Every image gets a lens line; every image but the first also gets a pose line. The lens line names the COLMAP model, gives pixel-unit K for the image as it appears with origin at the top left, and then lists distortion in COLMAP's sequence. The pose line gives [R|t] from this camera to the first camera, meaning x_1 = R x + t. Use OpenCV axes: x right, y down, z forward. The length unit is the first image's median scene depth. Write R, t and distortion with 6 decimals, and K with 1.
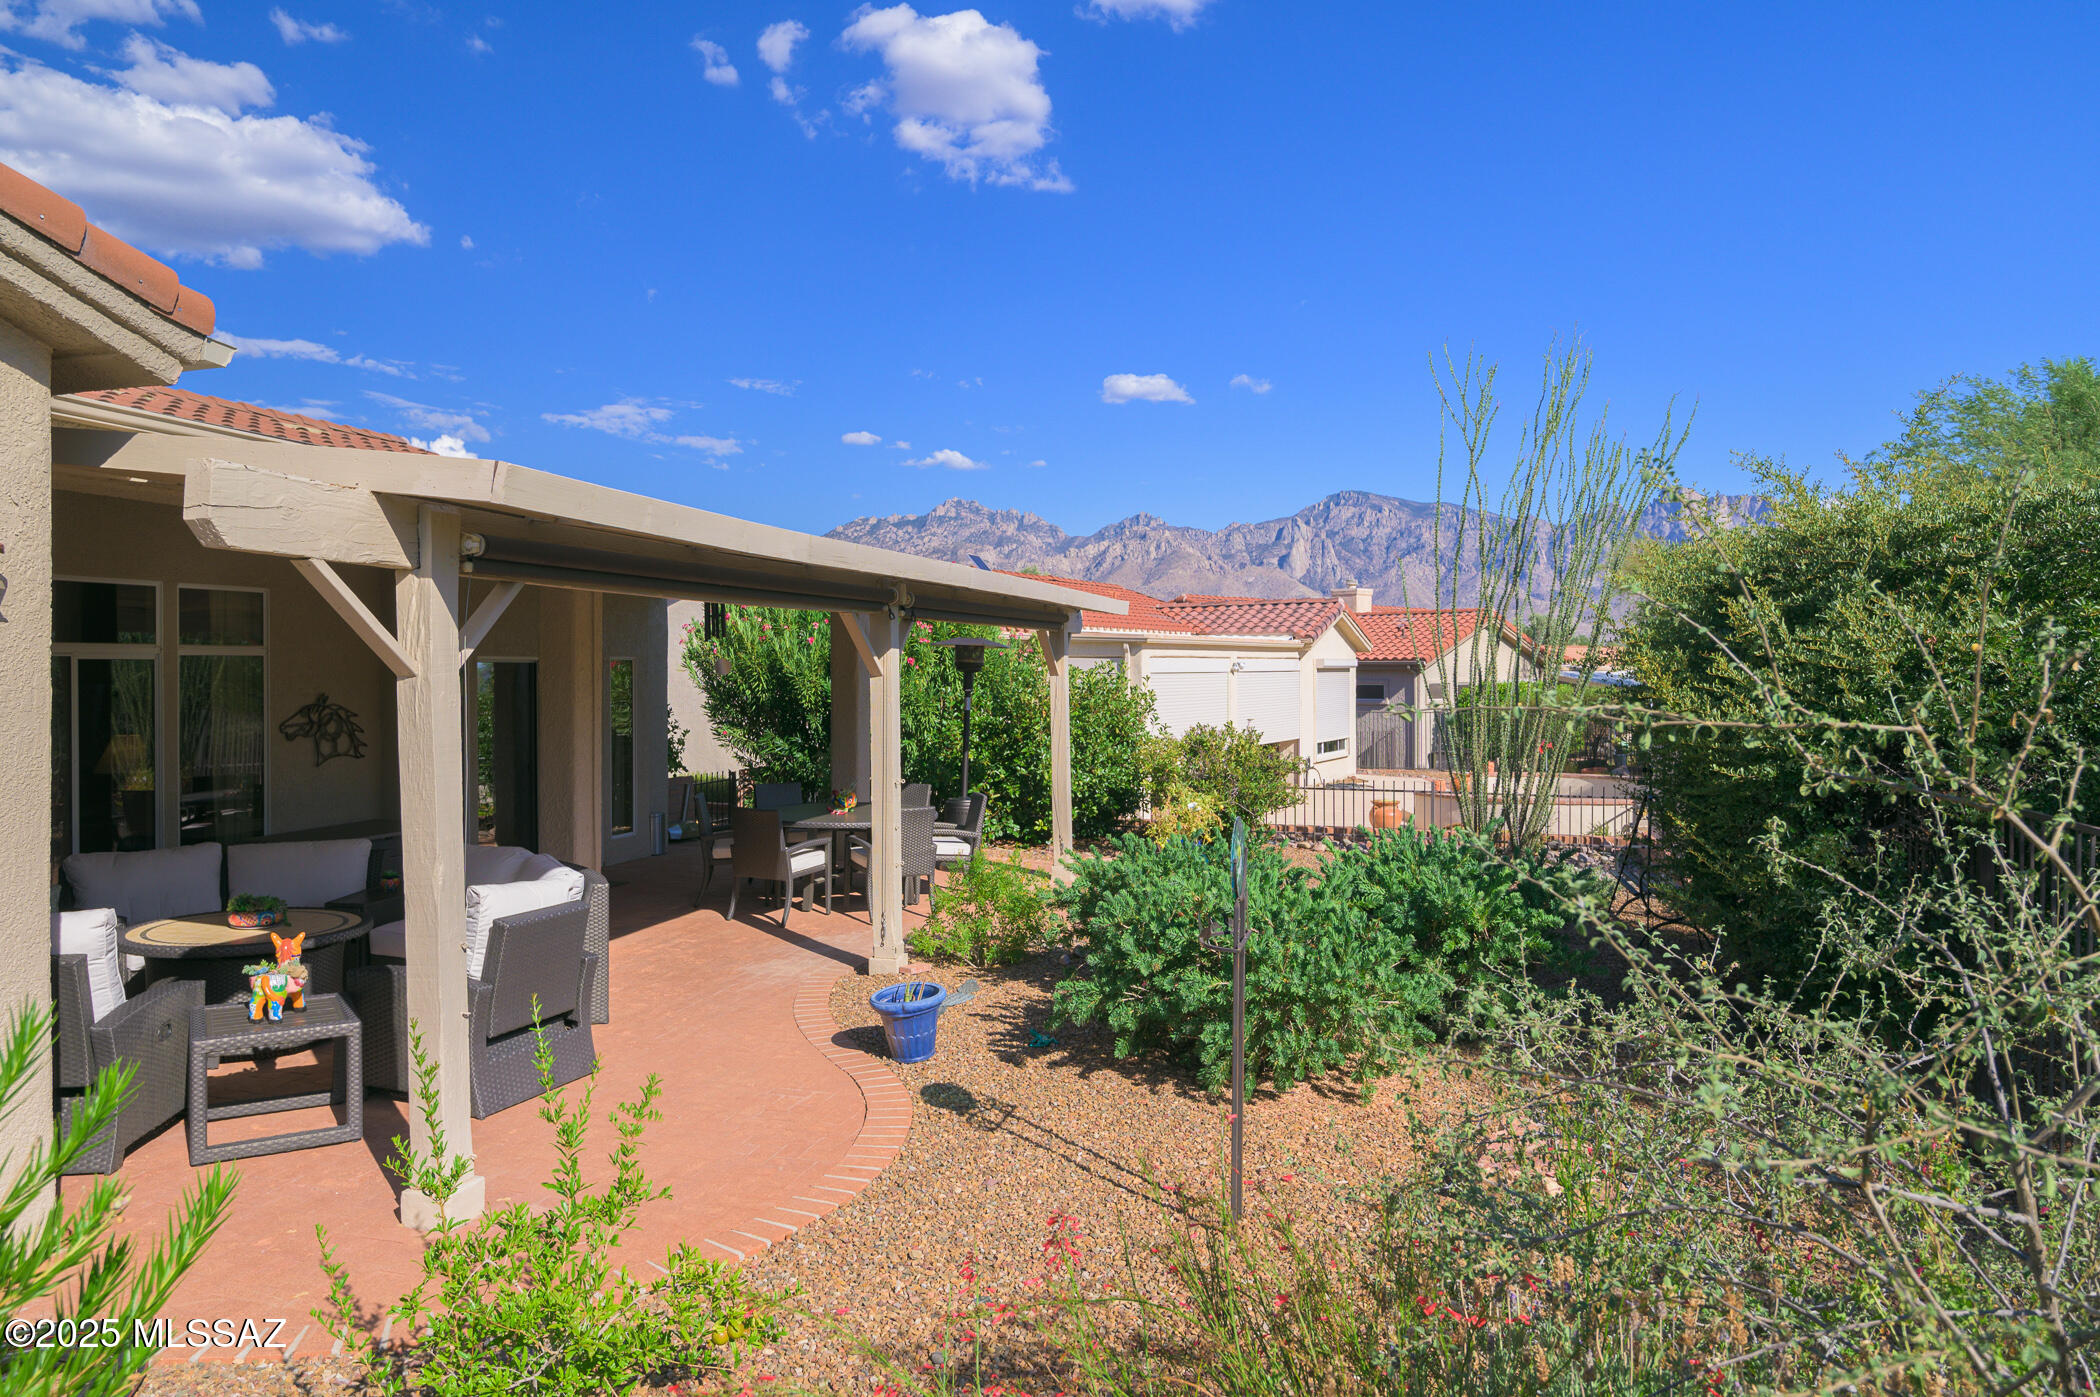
lens RADIAL K [[1310.1, 0, 1040.4], [0, 1310.1, 685.4], [0, 0, 1]] dist [0.000091, 0.000681]
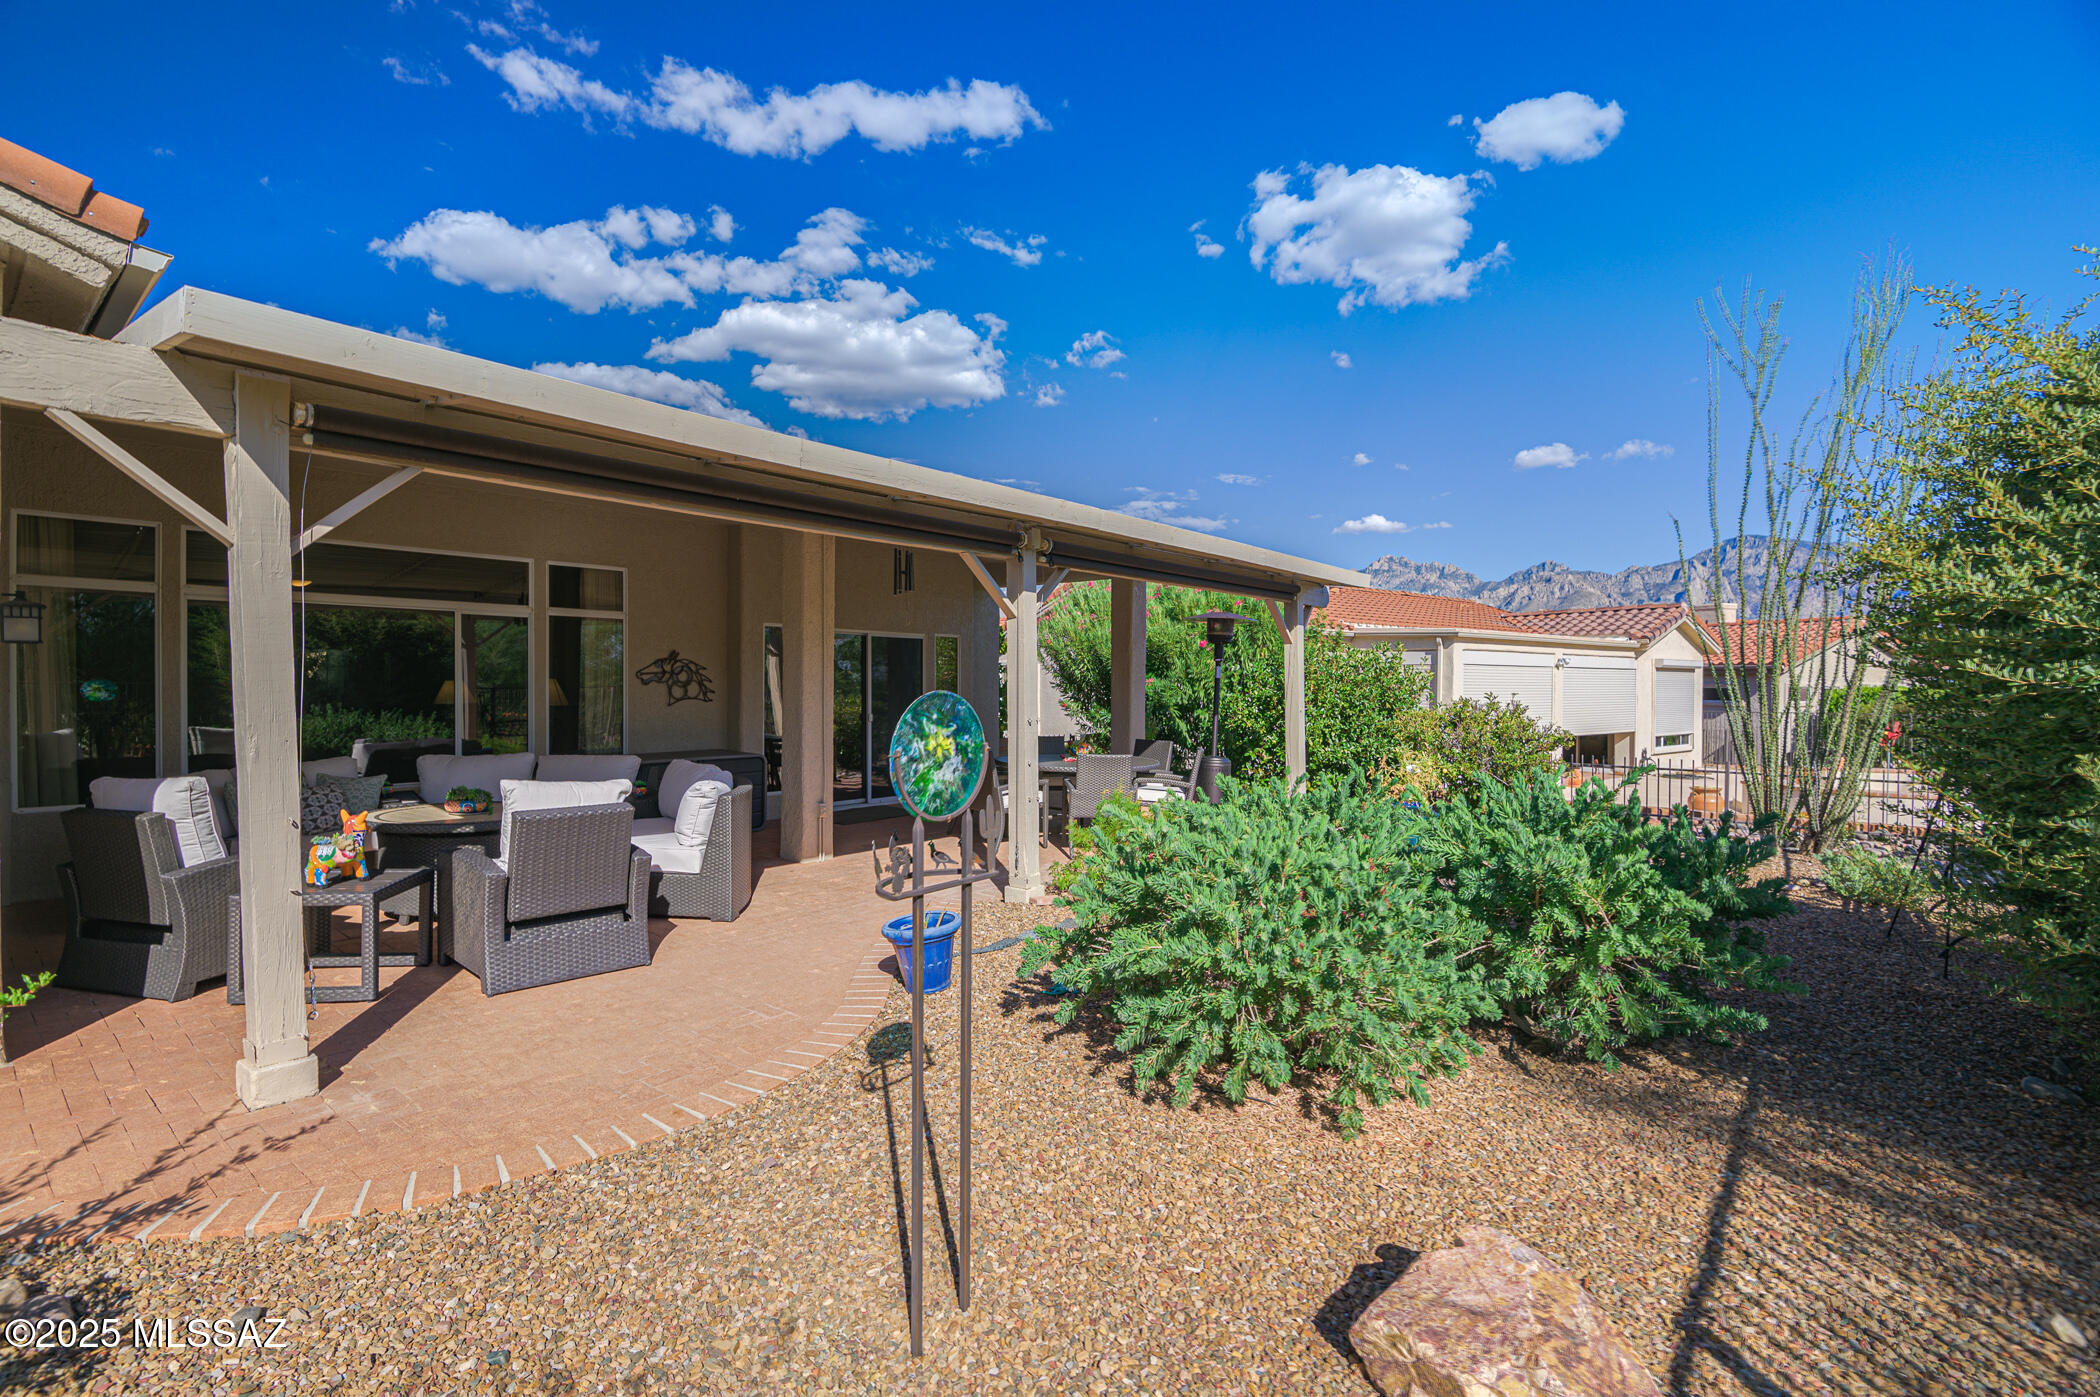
lens RADIAL K [[951.5, 0, 1067.7], [0, 951.5, 703.4], [0, 0, 1]] dist [-0.013005, -0.001282]
pose [[0.925110, 0.014150, -0.379435, 0.172534], [-0.011649, 0.999893, 0.008887, 0.045172], [0.379520, -0.003802, 0.925176, 0.265339]]
